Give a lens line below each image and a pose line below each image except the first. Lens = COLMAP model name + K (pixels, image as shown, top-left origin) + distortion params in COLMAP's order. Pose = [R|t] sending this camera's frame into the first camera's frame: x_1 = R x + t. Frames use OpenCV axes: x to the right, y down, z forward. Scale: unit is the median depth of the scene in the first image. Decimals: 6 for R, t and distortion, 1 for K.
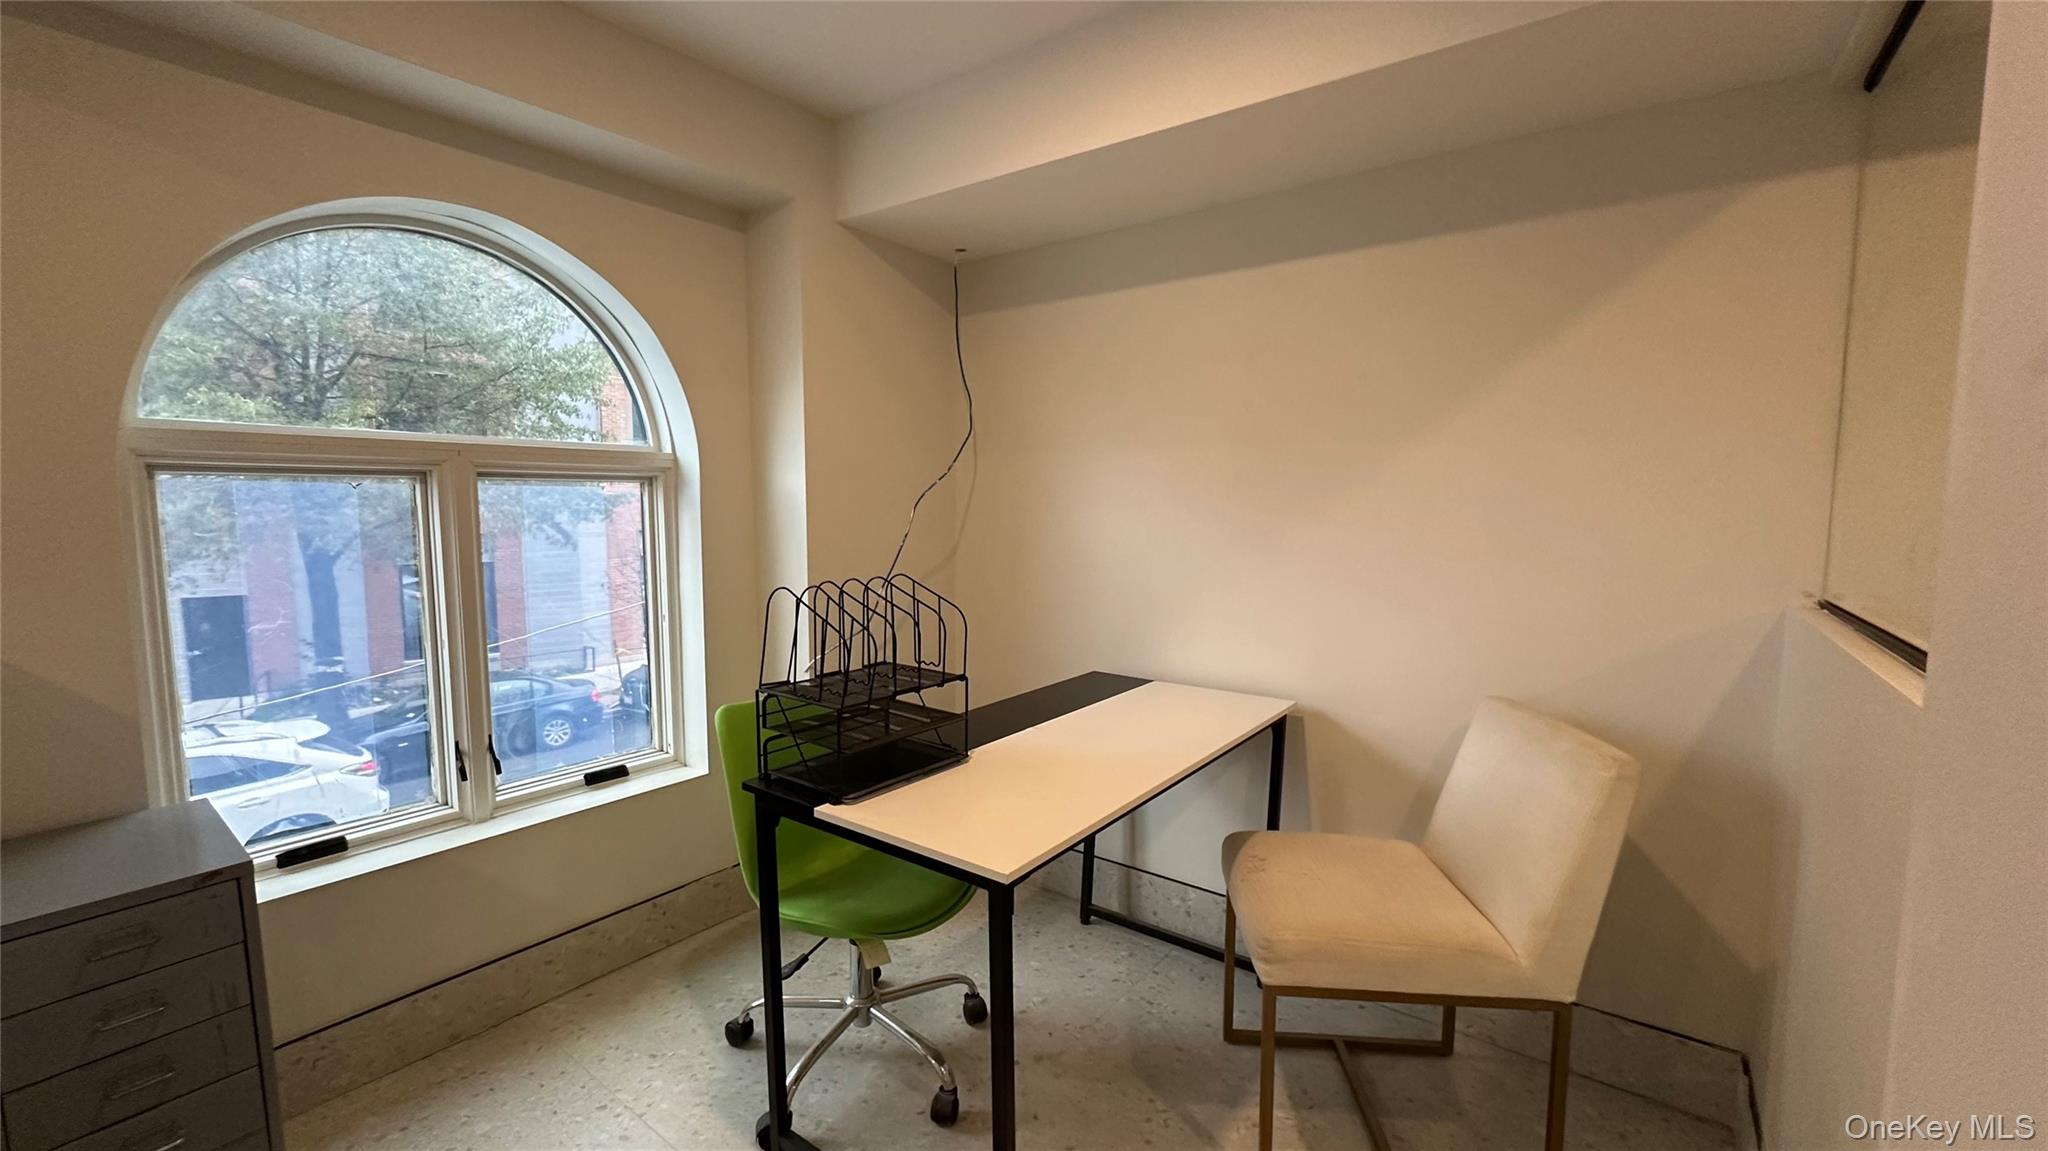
lens RADIAL K [[818.1, 0, 1016.8], [0, 818.1, 576.6], [0, 0, 1]] dist [-0.004190, 0.001180]
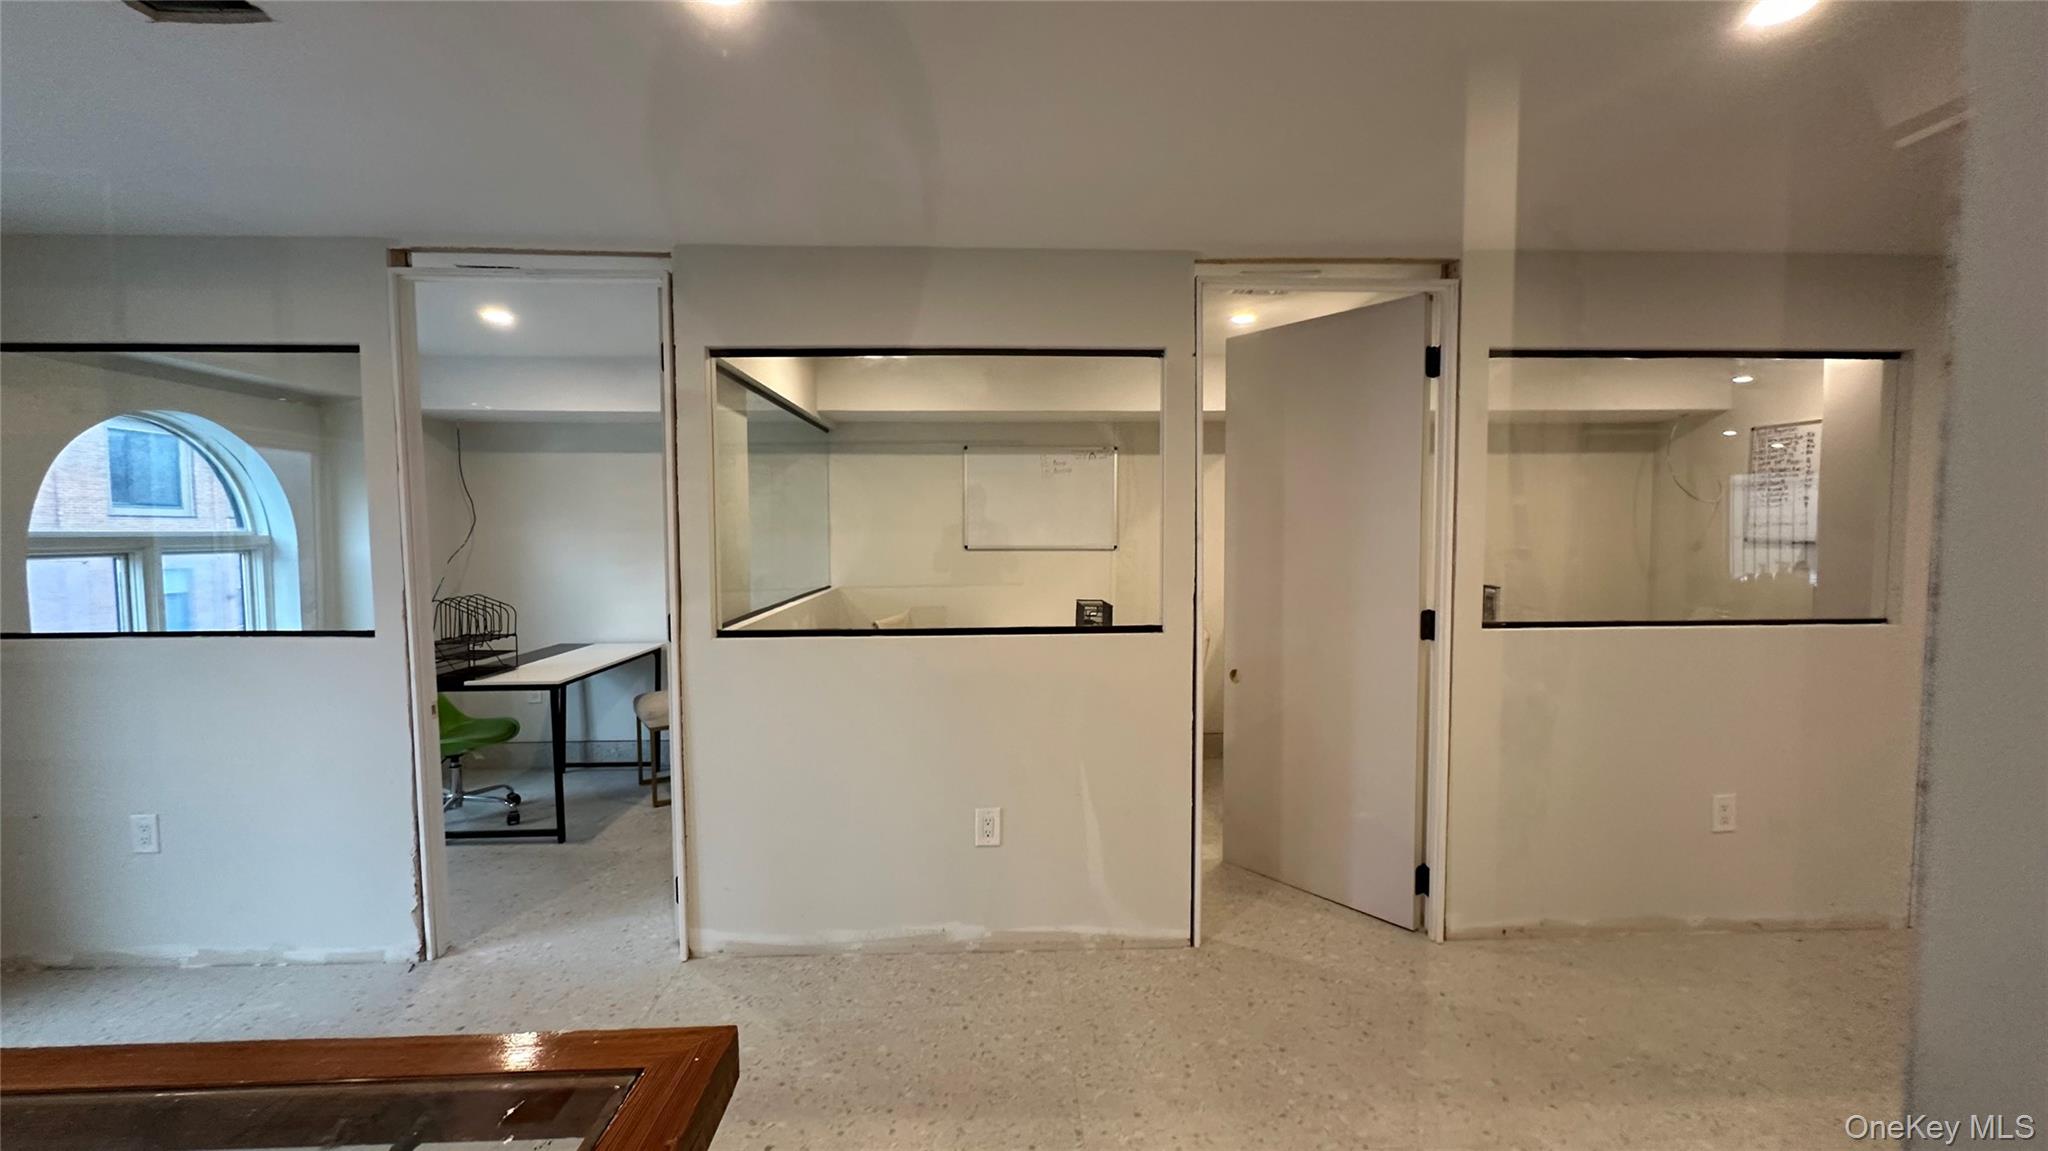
lens RADIAL K [[818.1, 0, 1022.7], [0, 818.1, 579.2], [0, 0, 1]] dist [-0.004190, 0.001180]
pose [[0.770278, -0.042629, 0.636282, -0.308092], [0.065445, 0.997779, -0.012380, 0.061759], [-0.634341, 0.051177, 0.771358, -1.298394]]
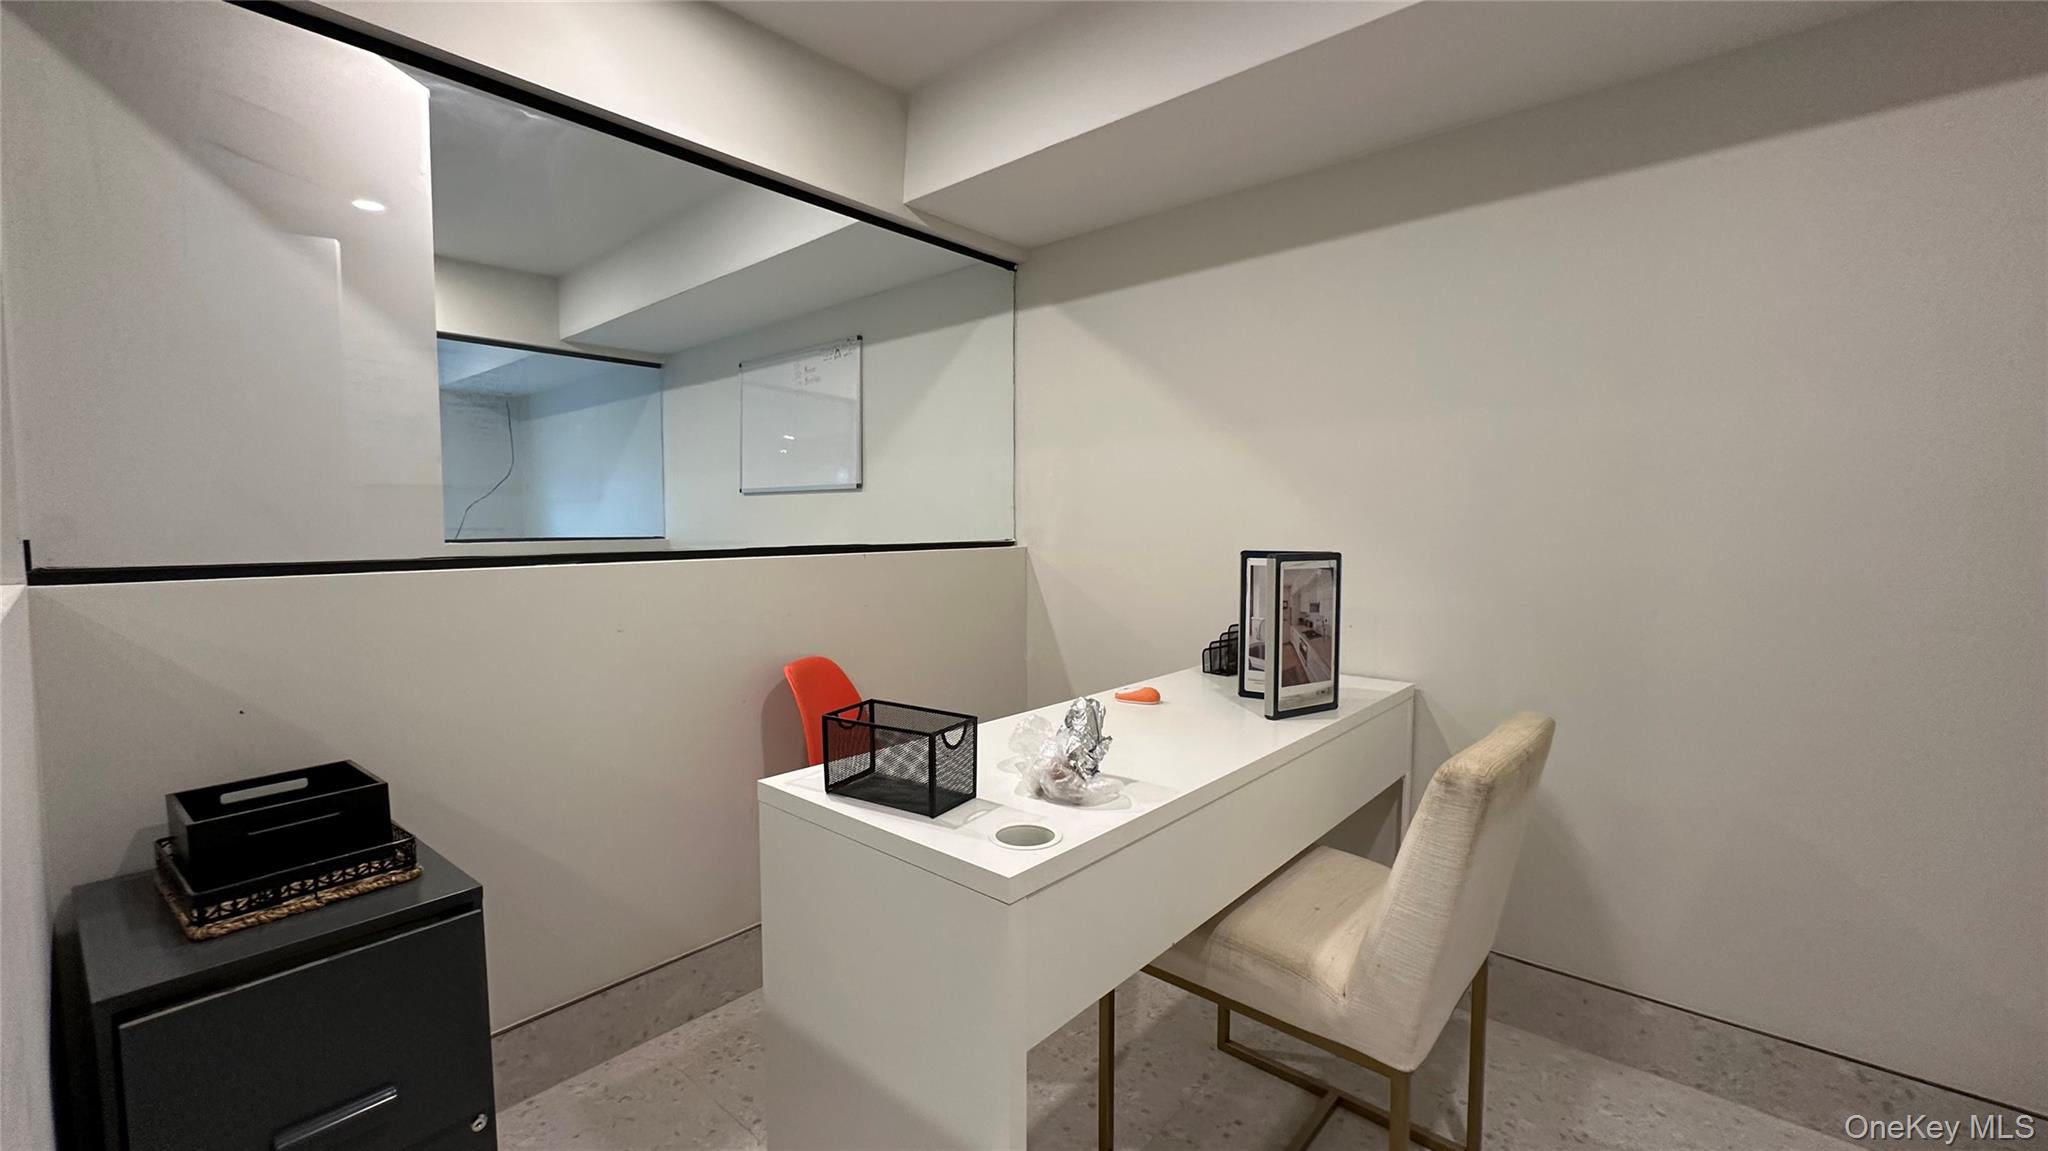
lens RADIAL K [[818.1, 0, 1032.3], [0, 818.1, 569.9], [0, 0, 1]] dist [-0.004190, 0.001180]
pose [[0.998776, -0.002062, -0.049427, 1.600644], [0.000292, 0.999360, -0.035782, 0.166717], [0.049469, 0.035723, 0.998137, -1.222130]]
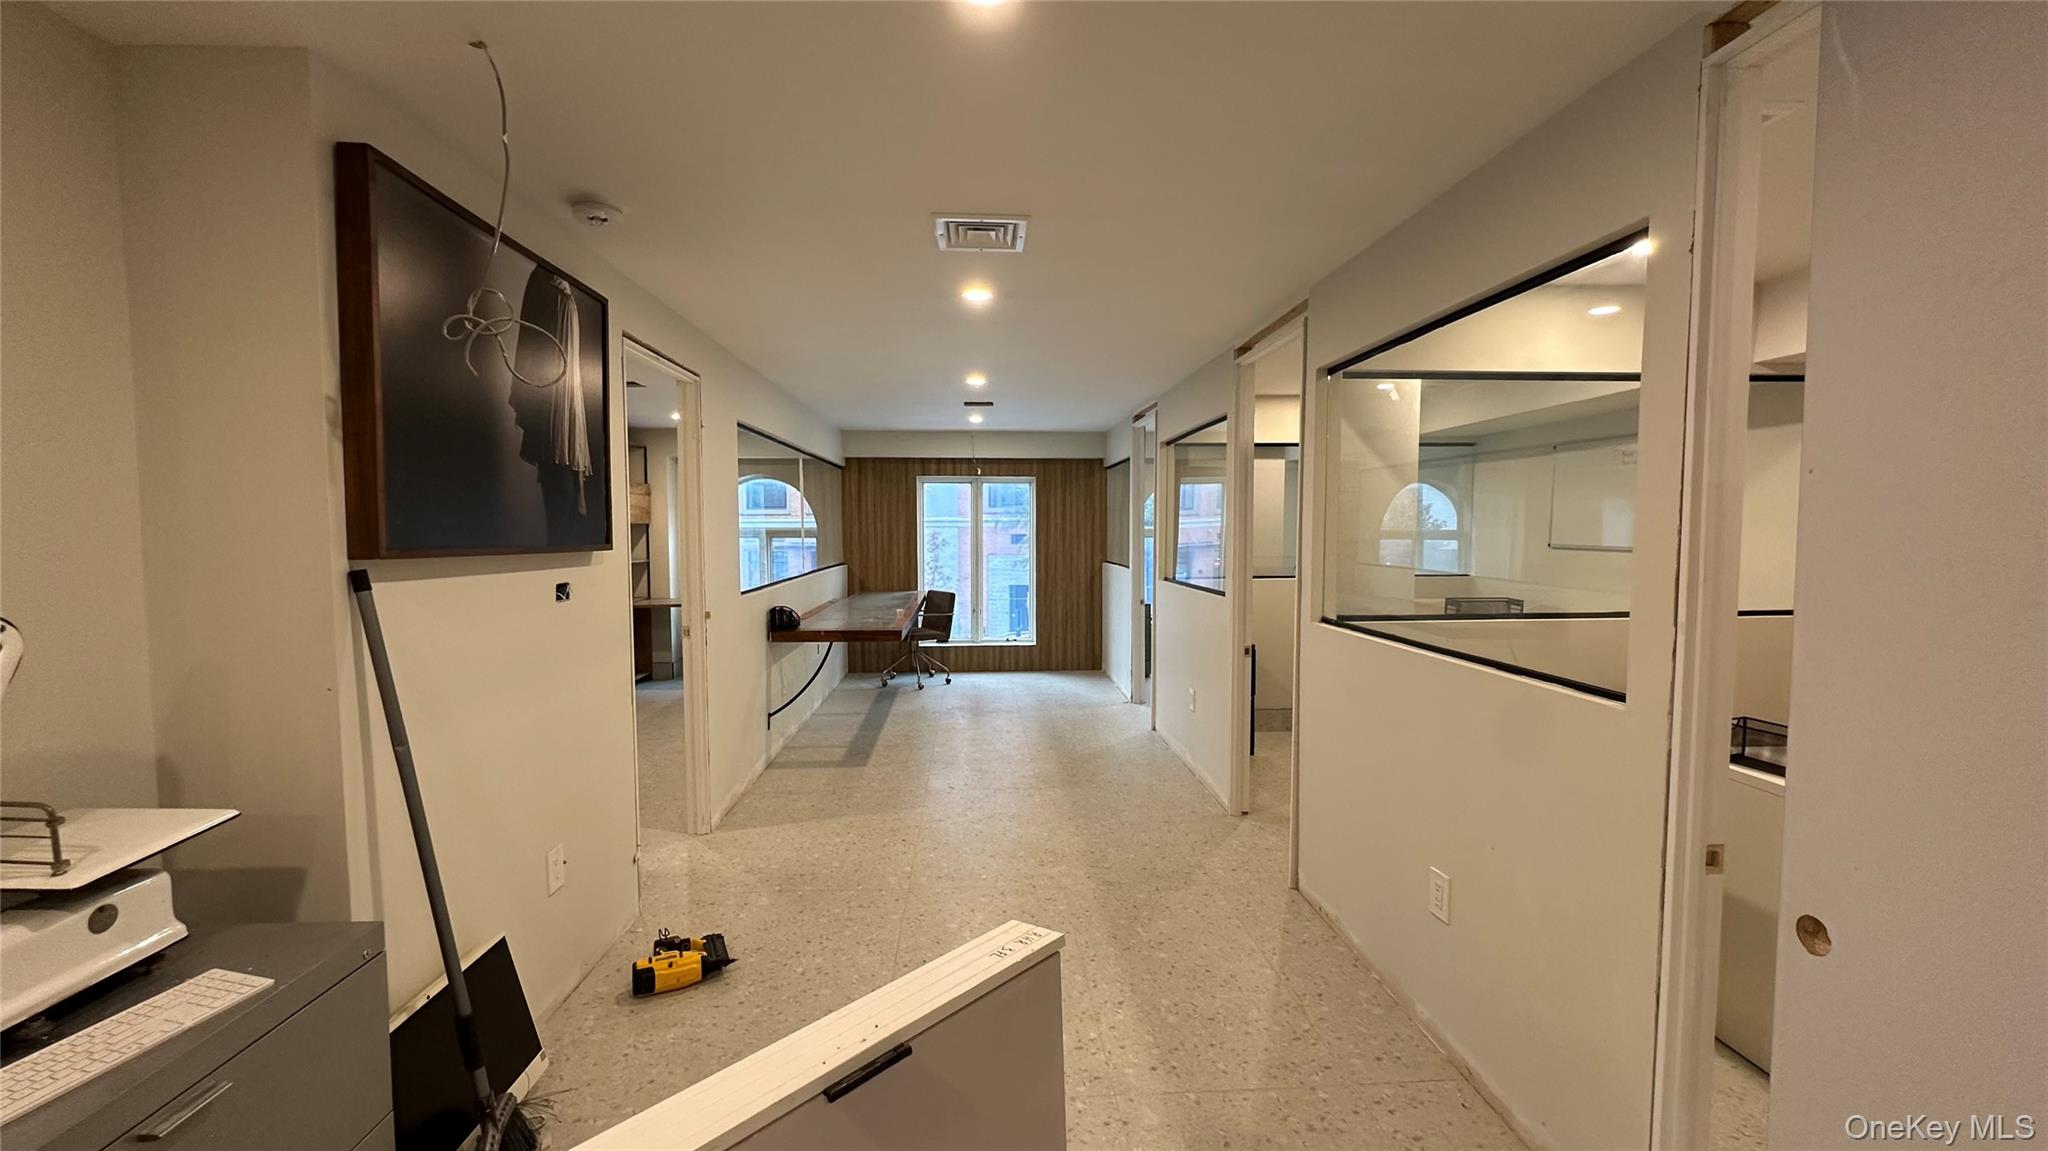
lens RADIAL K [[818.1, 0, 1022.8], [0, 818.1, 576.8], [0, 0, 1]] dist [-0.004190, 0.001180]
pose [[0.654518, 0.043166, -0.754813, 1.637464], [-0.067726, 0.997703, -0.001671, 0.123474], [0.753007, 0.052214, 0.655938, -2.023837]]
